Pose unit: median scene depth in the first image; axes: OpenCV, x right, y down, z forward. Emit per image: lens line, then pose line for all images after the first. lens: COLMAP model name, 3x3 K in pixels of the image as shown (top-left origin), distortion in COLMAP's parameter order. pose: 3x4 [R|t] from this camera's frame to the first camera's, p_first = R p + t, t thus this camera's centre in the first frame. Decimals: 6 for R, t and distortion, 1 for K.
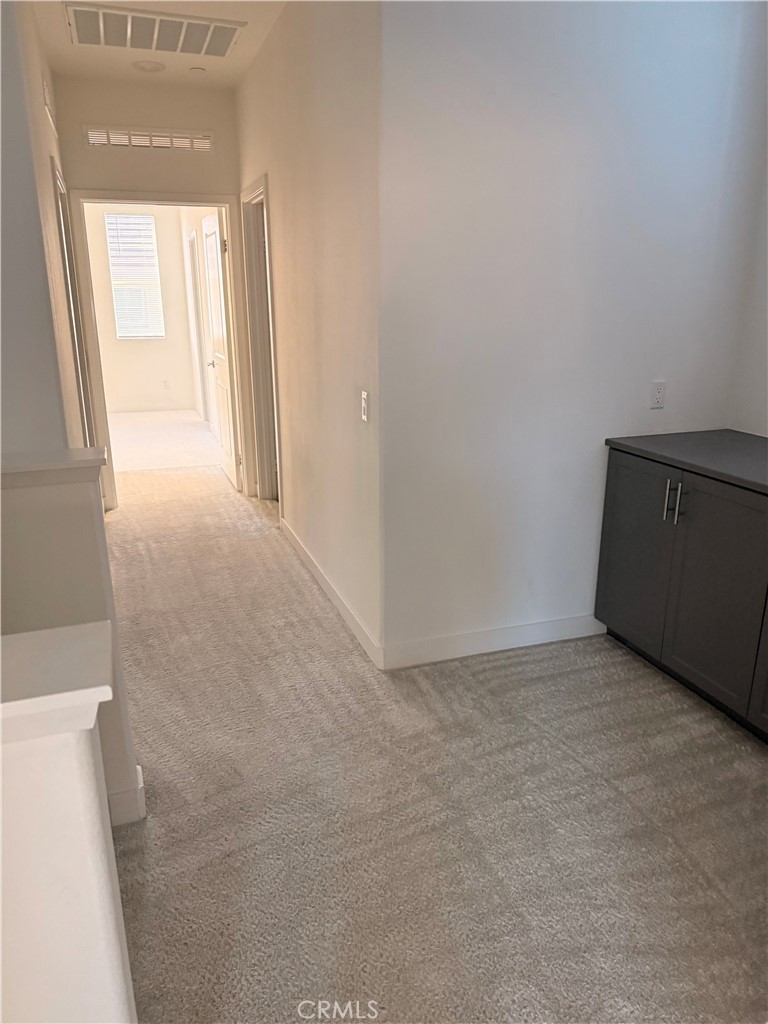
lens RADIAL K [[725.3, 0, 385.7], [0, 725.3, 511.9], [0, 0, 1]] dist [0.024693, -0.013494]
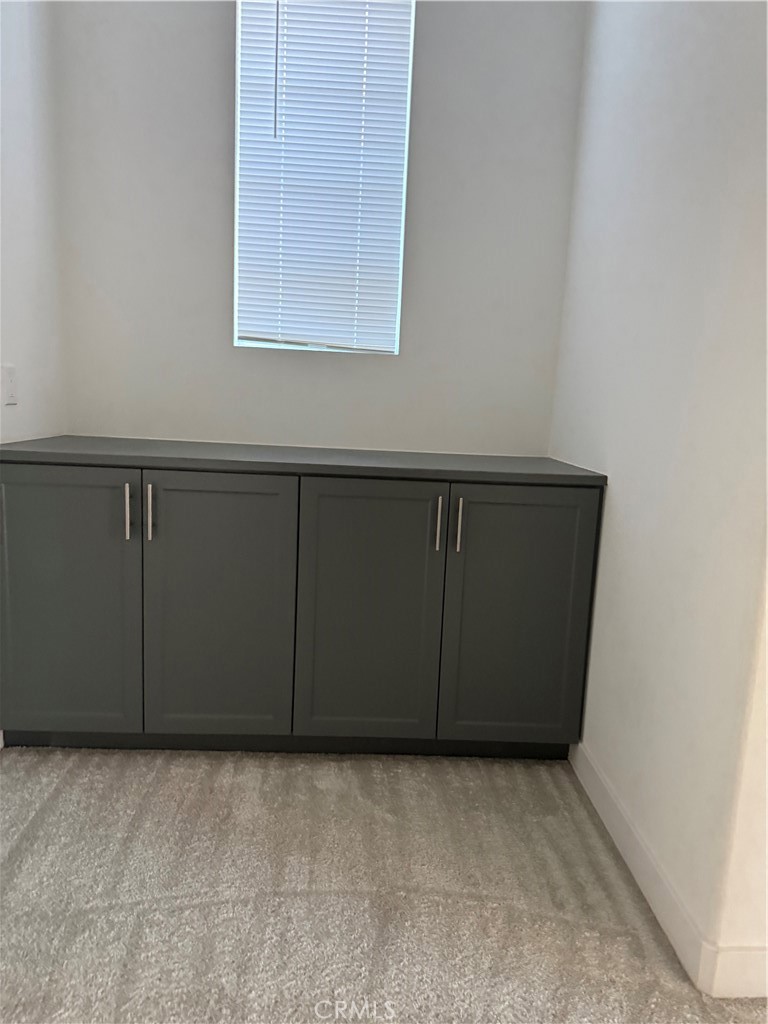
lens RADIAL K [[725.3, 0, 384.8], [0, 725.3, 512.3], [0, 0, 1]] dist [0.024693, -0.013494]
pose [[0.306686, -0.137911, 0.941766, -0.240113], [0.231109, 0.970627, 0.066876, -0.007096], [-0.923327, 0.197141, 0.329550, 0.533469]]
